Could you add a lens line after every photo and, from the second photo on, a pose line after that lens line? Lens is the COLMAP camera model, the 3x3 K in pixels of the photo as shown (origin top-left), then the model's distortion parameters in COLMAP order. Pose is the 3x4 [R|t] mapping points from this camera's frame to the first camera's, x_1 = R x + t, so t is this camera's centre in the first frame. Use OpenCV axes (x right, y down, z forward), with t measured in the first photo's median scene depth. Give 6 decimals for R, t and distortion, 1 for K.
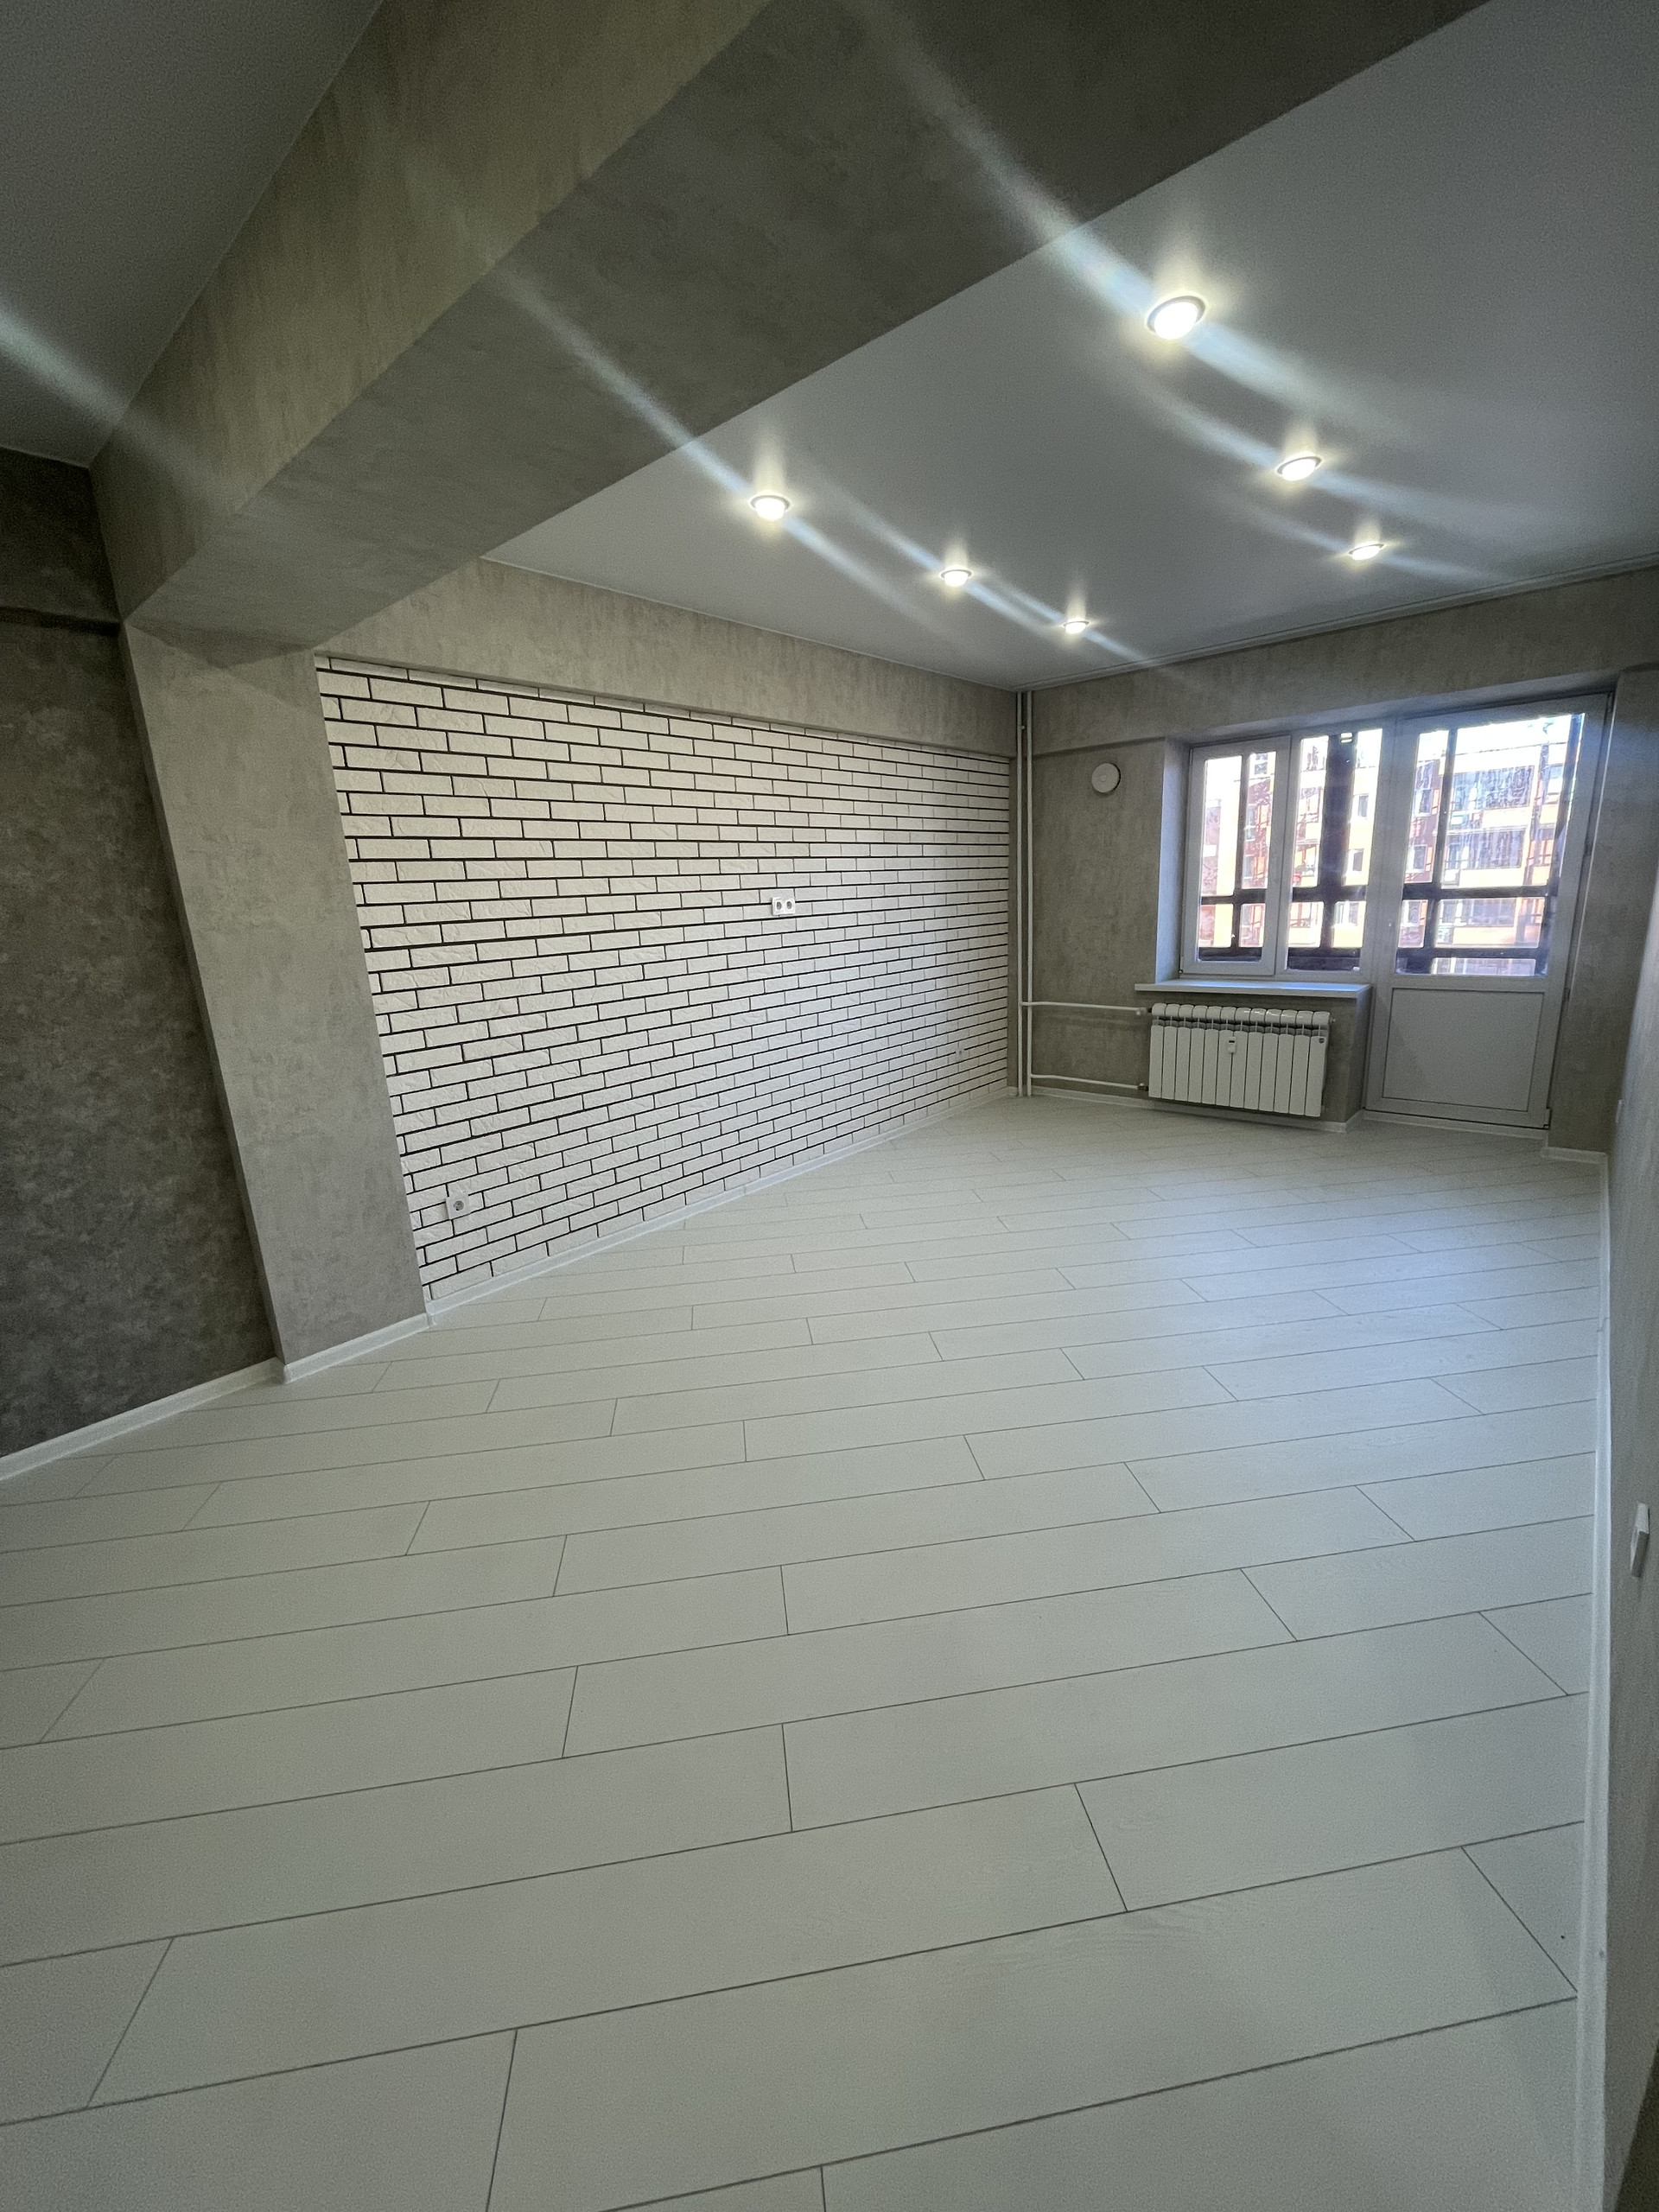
lens RADIAL K [[888.4, 0, 830.9], [0, 888.4, 1114.5], [0, 0, 1]] dist [0.001297, -0.000658]
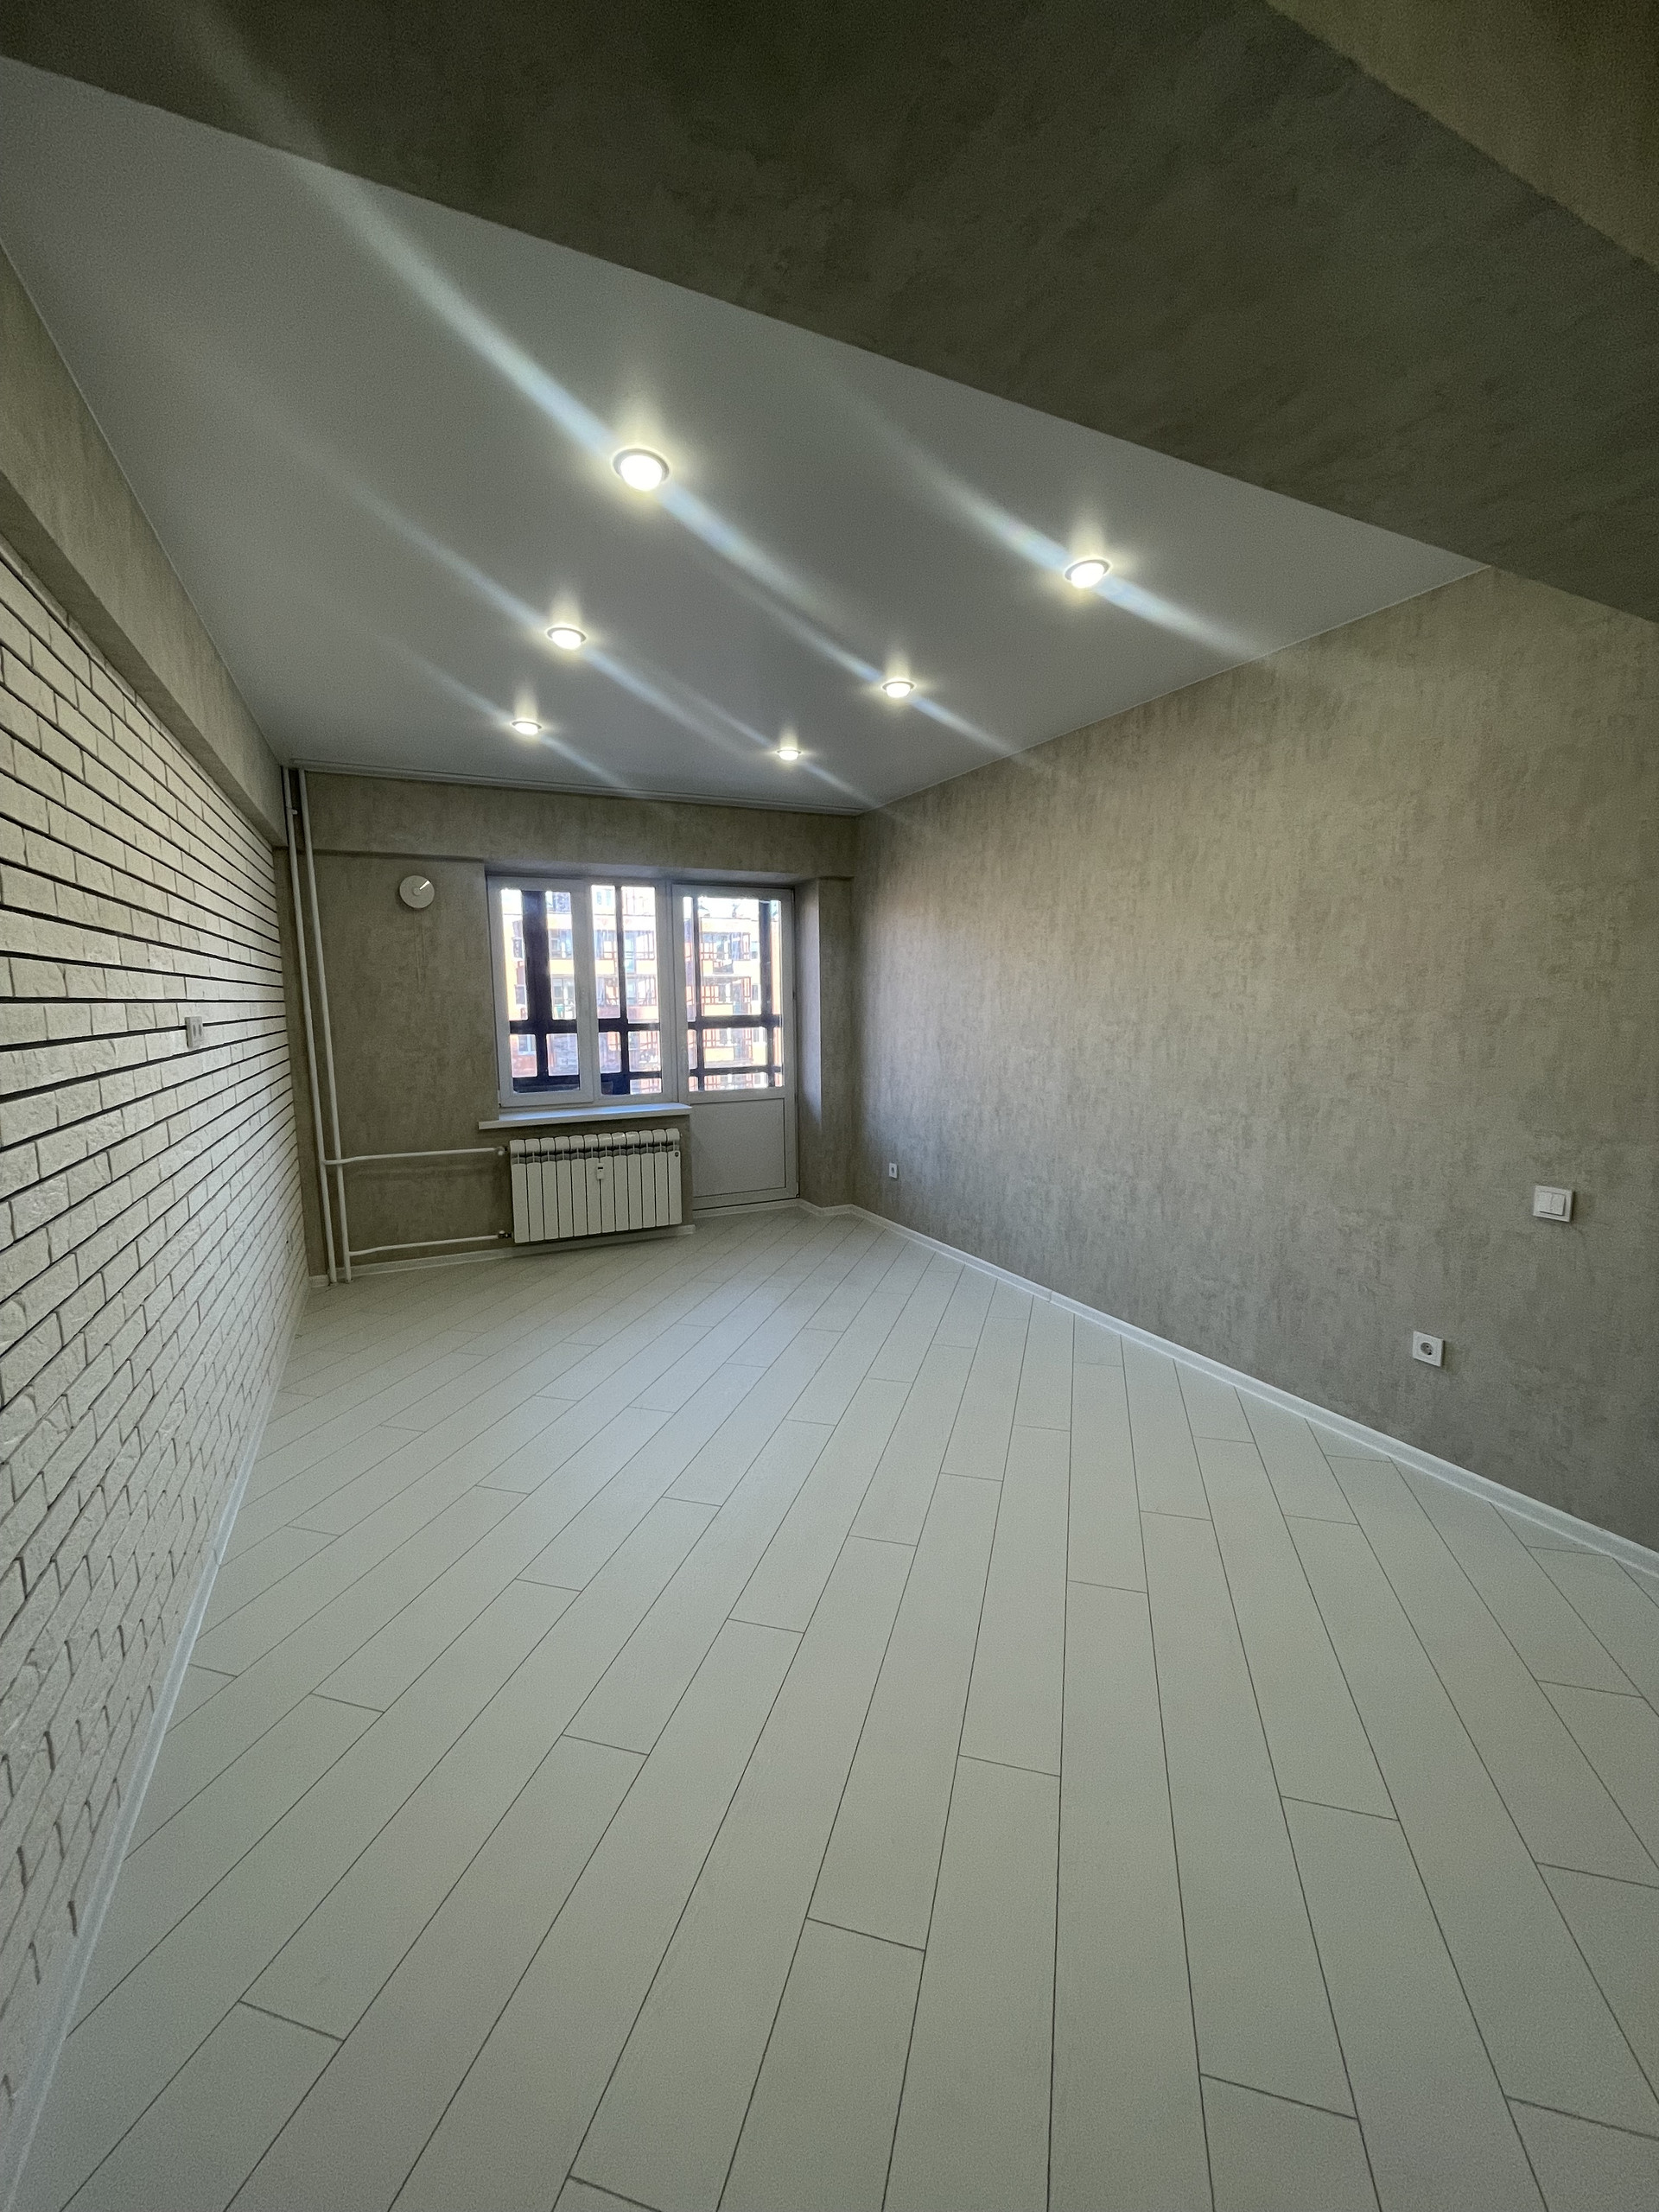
lens RADIAL K [[888.4, 0, 830.9], [0, 888.4, 1114.5], [0, 0, 1]] dist [0.001297, -0.000658]
pose [[0.400518, -0.081194, 0.912684, -0.362656], [0.217951, 0.975920, -0.008825, -0.077718], [-0.889990, 0.202455, 0.408570, 0.359152]]
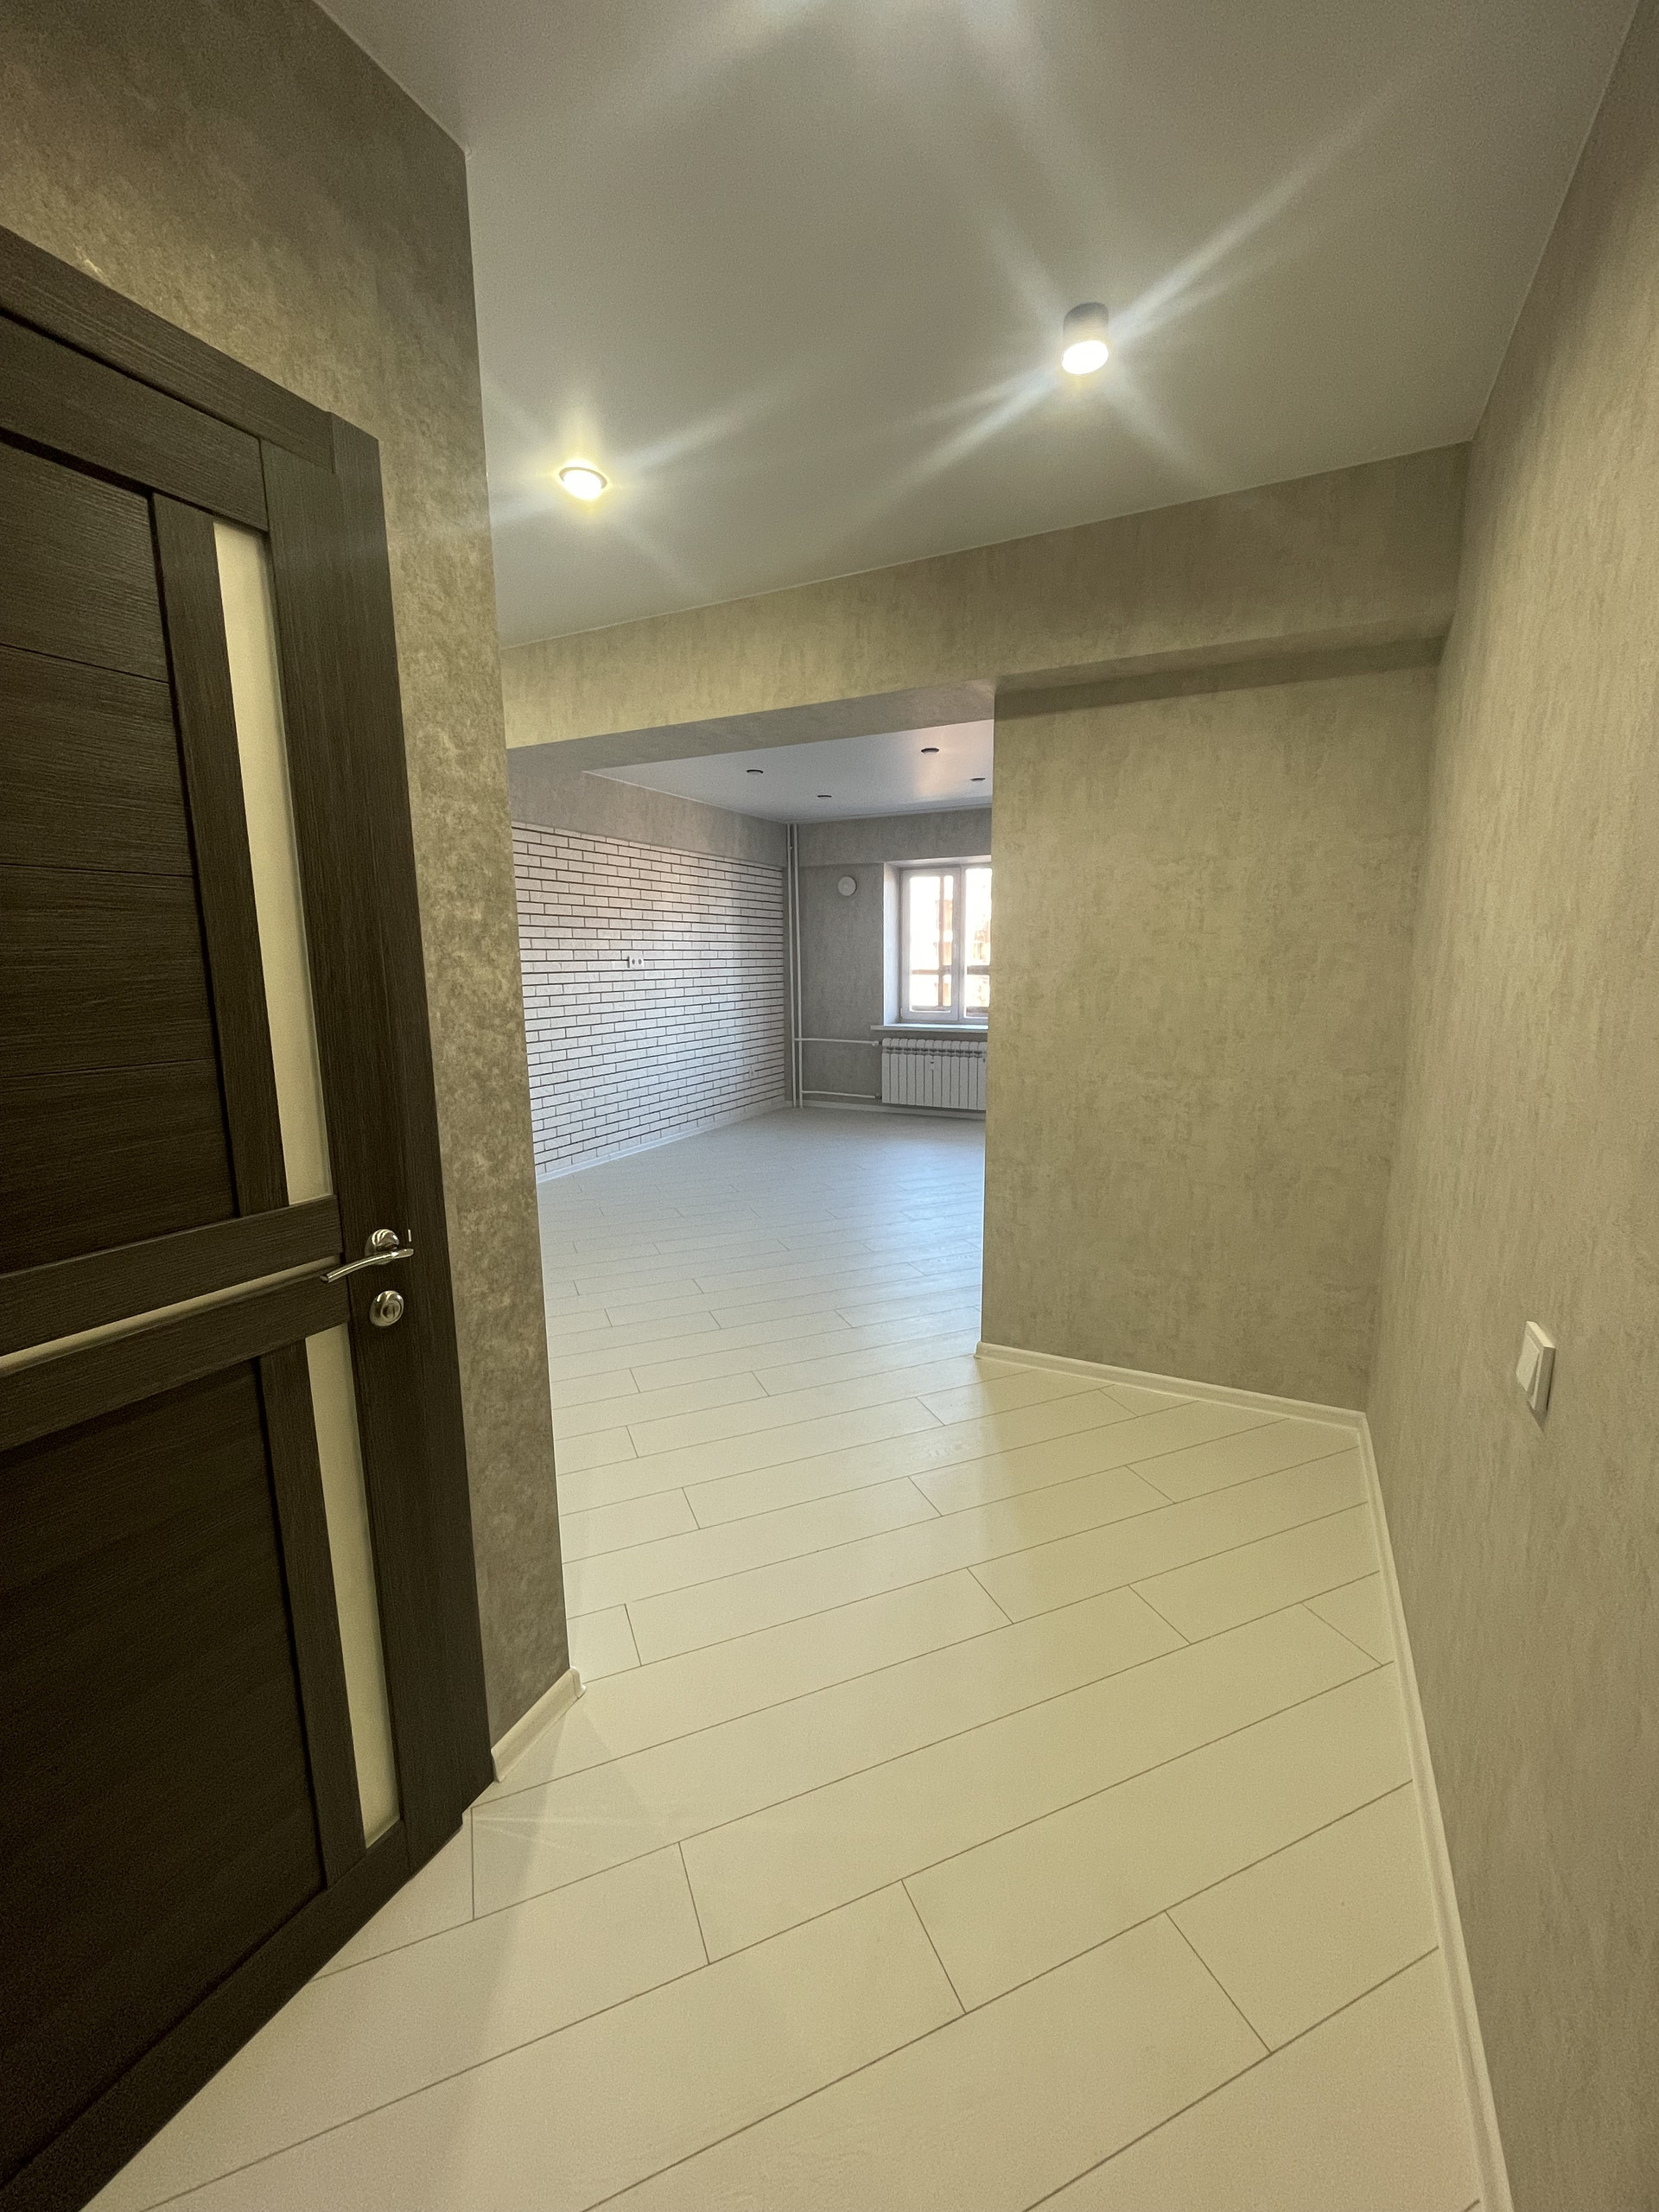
lens RADIAL K [[888.4, 0, 830.9], [0, 888.4, 1114.5], [0, 0, 1]] dist [0.001297, -0.000658]
pose [[0.966113, -0.005946, 0.258052, -0.107331], [0.025759, 0.996965, -0.073465, 0.114649], [-0.256832, 0.077622, 0.963334, -0.412877]]
